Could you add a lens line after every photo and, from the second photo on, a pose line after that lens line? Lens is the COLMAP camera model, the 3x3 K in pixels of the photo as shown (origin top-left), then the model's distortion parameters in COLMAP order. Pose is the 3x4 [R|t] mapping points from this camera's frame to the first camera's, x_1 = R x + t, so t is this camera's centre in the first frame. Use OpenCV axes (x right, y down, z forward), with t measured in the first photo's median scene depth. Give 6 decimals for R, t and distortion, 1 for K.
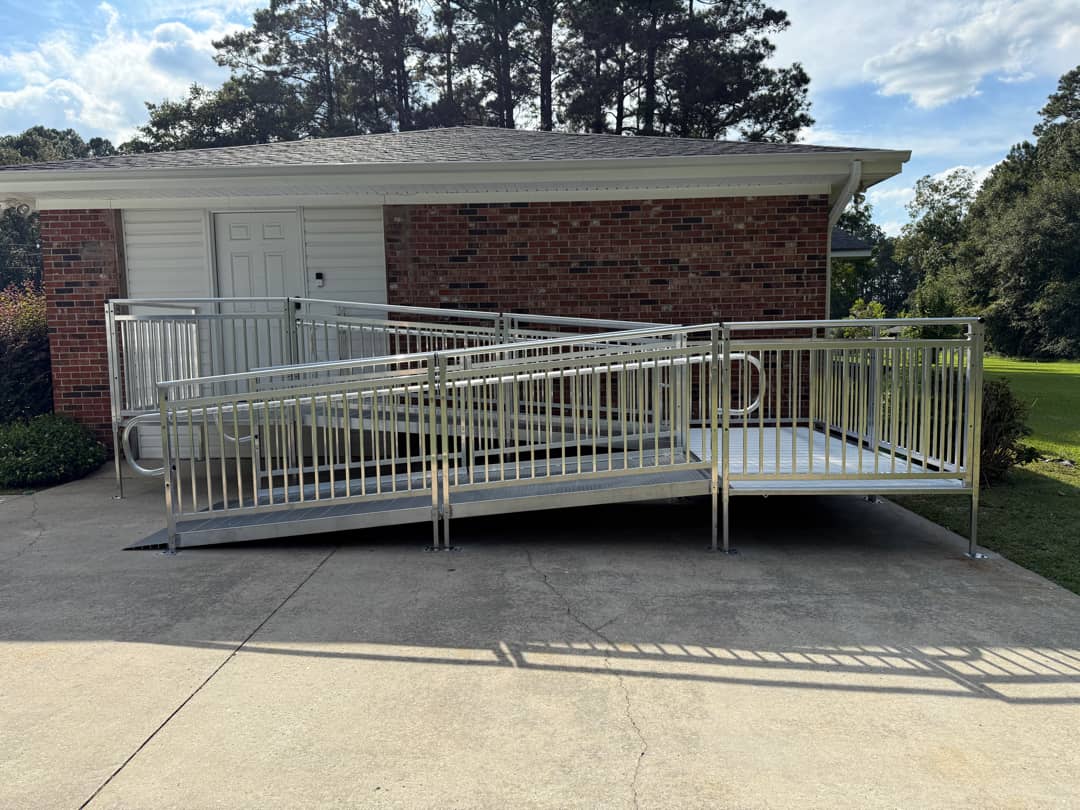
lens RADIAL K [[812.6, 0, 539.0], [0, 812.6, 412.4], [0, 0, 1]] dist [0.081334, -0.113047]
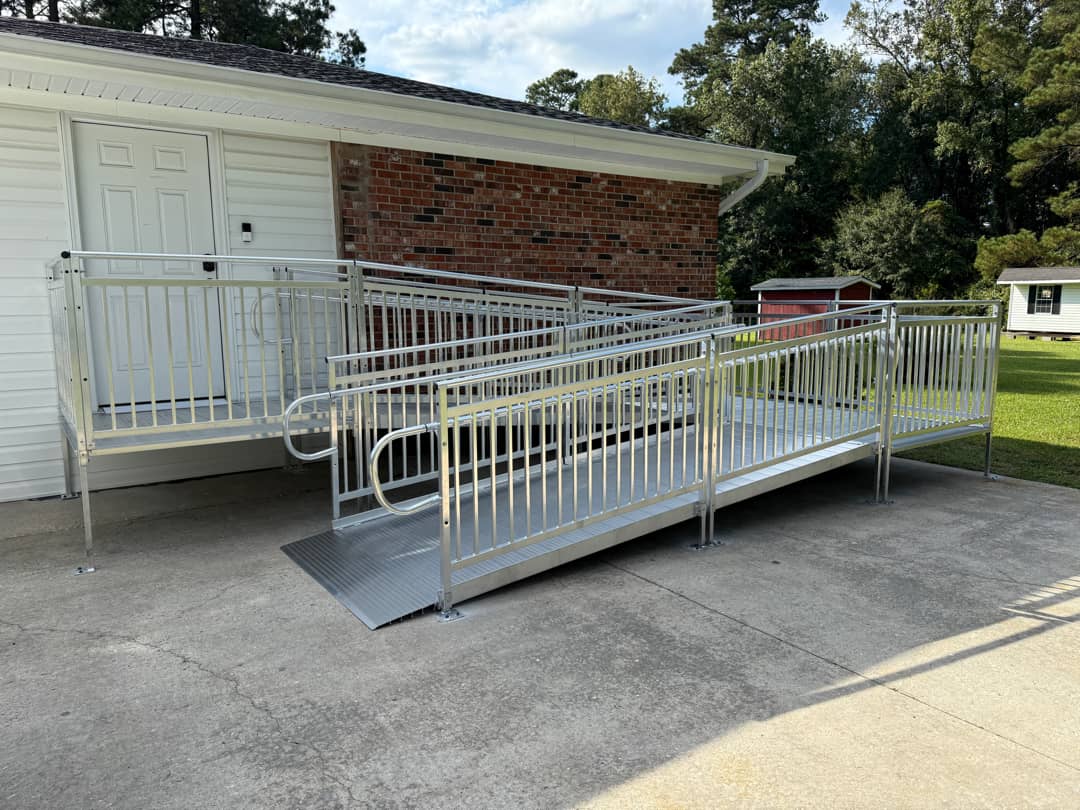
lens RADIAL K [[812.6, 0, 539.0], [0, 812.6, 412.4], [0, 0, 1]] dist [0.081334, -0.113047]
pose [[0.772126, -0.076230, 0.630881, -0.563697], [0.051506, 0.997020, 0.057433, -0.030685], [-0.633379, -0.011851, 0.773751, 0.272140]]
